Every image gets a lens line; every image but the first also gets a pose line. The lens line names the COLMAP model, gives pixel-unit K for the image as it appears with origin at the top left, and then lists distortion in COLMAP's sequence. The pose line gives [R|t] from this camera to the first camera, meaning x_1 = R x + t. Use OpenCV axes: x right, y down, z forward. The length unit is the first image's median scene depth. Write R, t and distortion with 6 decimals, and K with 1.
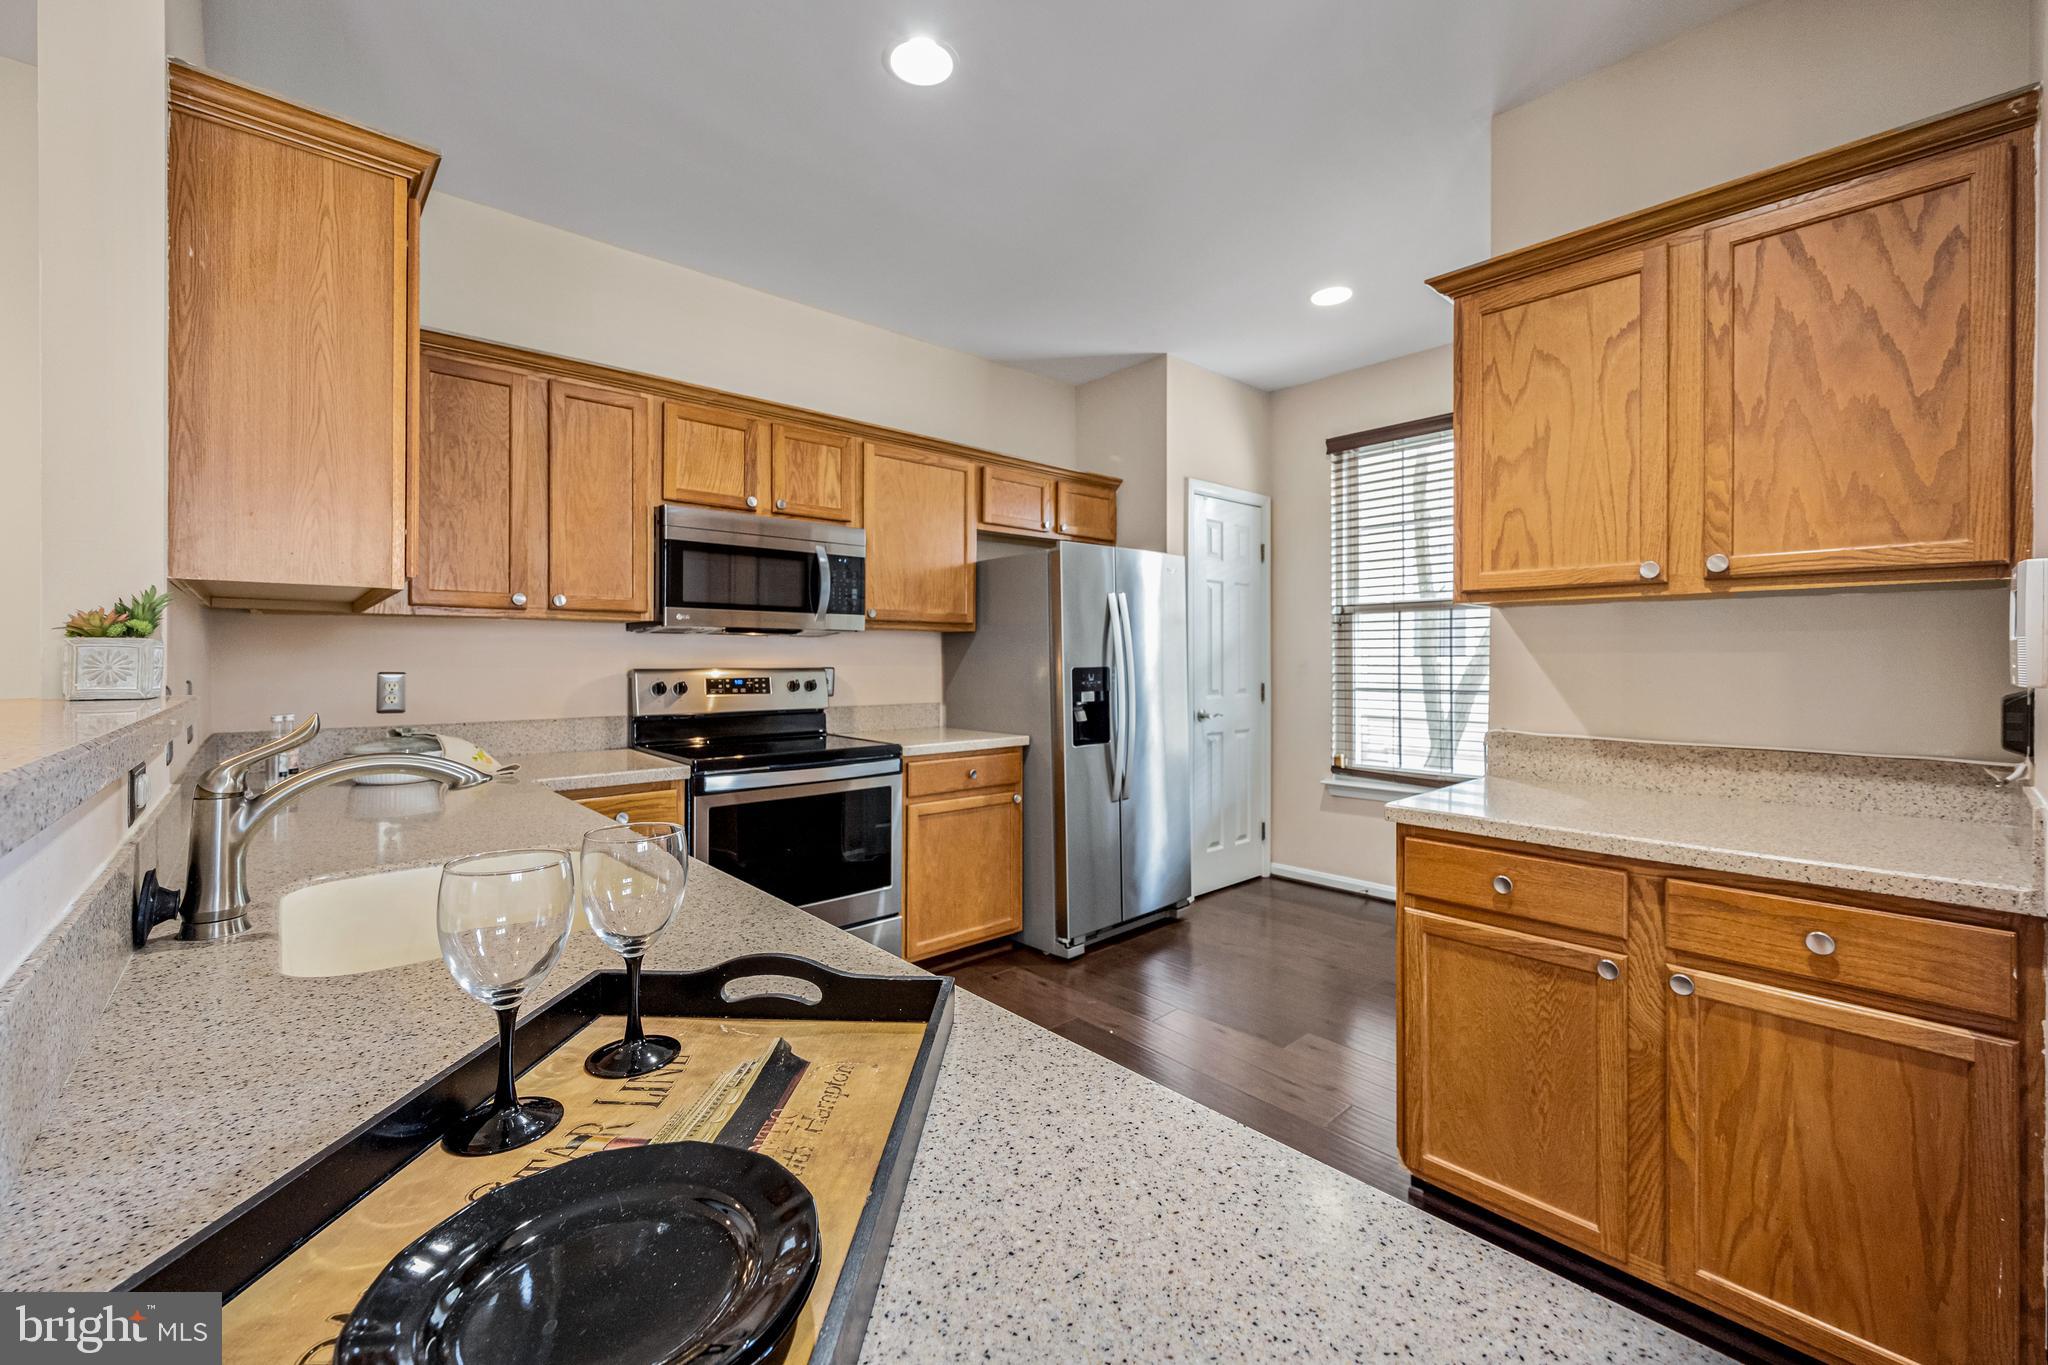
lens RADIAL K [[824.0, 0, 1024.8], [0, 824.0, 663.7], [0, 0, 1]] dist [-0.000512, -0.000176]
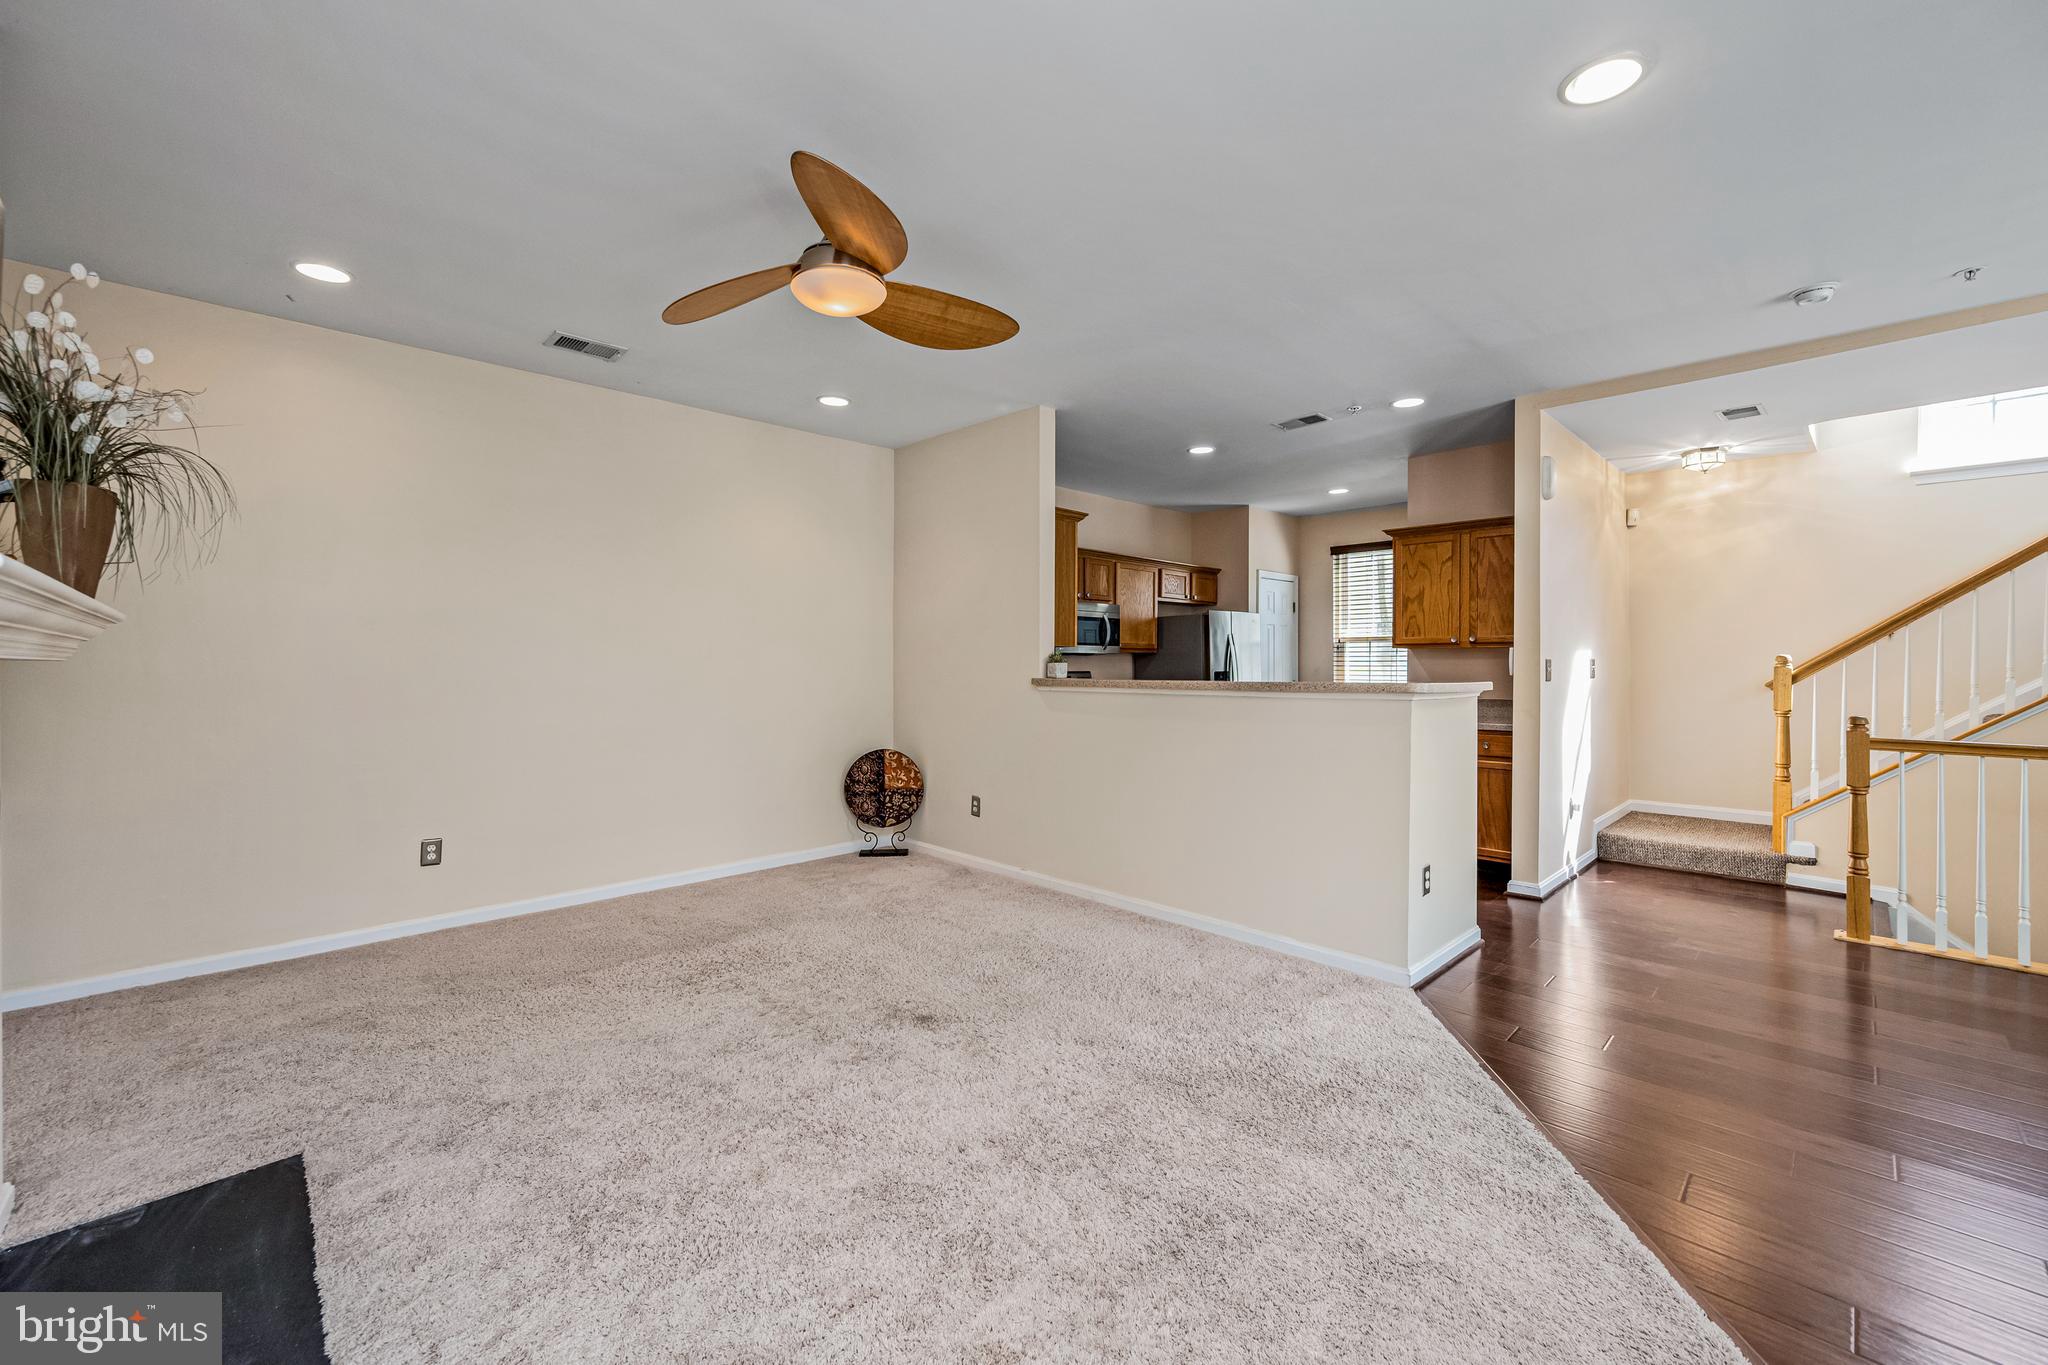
lens RADIAL K [[822.9, 0, 1025.9], [0, 822.9, 663.9], [0, 0, 1]] dist [0.001476, 0.000064]
pose [[0.999146, 0.002479, 0.041245, -0.555111], [-0.002224, 0.999978, -0.006210, -0.000685], [-0.041260, 0.006113, 0.999130, -1.153287]]
